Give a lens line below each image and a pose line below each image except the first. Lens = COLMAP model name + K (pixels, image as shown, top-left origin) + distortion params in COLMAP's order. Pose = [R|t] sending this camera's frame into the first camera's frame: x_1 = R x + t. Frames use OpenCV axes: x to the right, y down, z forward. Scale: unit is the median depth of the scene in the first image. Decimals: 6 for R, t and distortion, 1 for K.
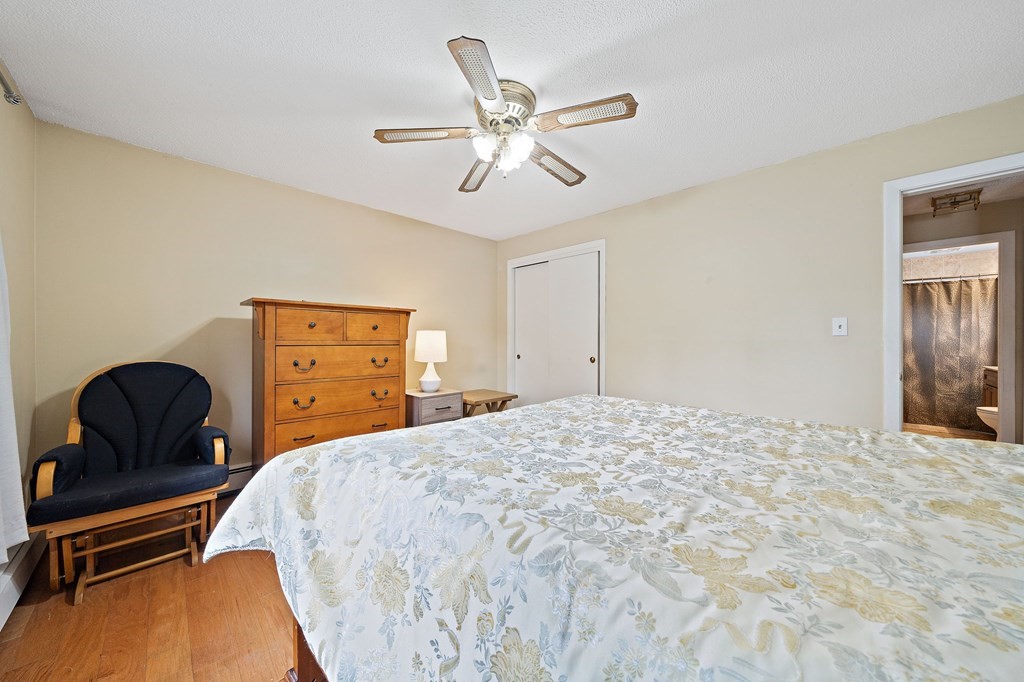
lens RADIAL K [[357.8, 0, 513.6], [0, 357.8, 345.9], [0, 0, 1]] dist [-0.001857, -0.000246]
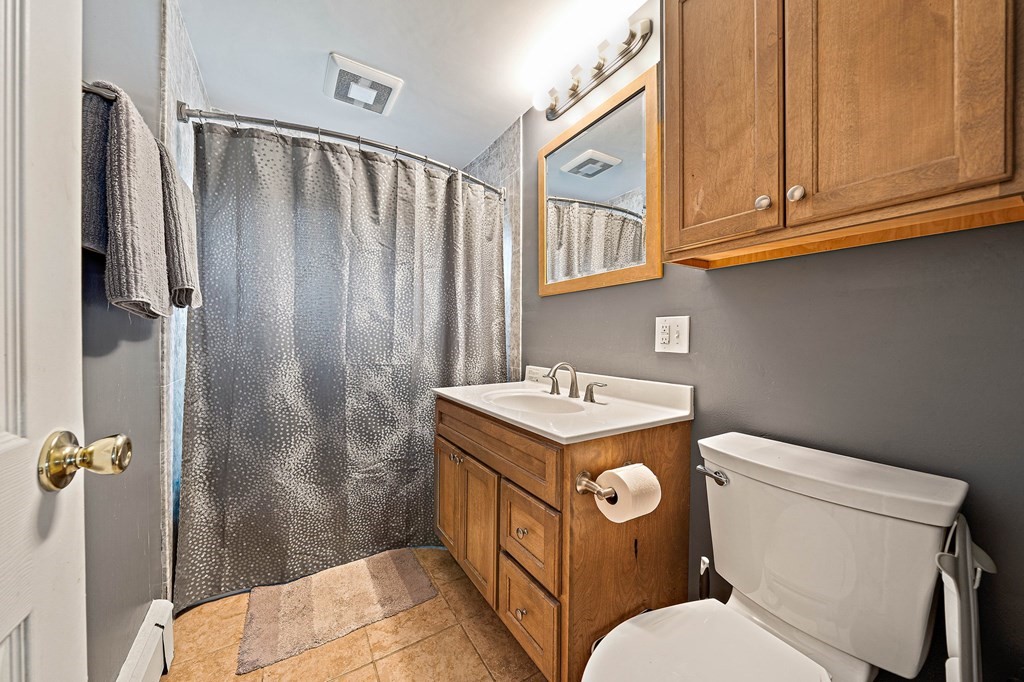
lens RADIAL K [[357.8, 0, 508.2], [0, 357.8, 338.7], [0, 0, 1]] dist [-0.001857, -0.000246]
pose [[0.235927, 0.000397, 0.971771, 0.909061], [0.001842, 0.999998, -0.000855, 0.001455], [-0.971769, 0.001991, 0.235926, 0.789056]]
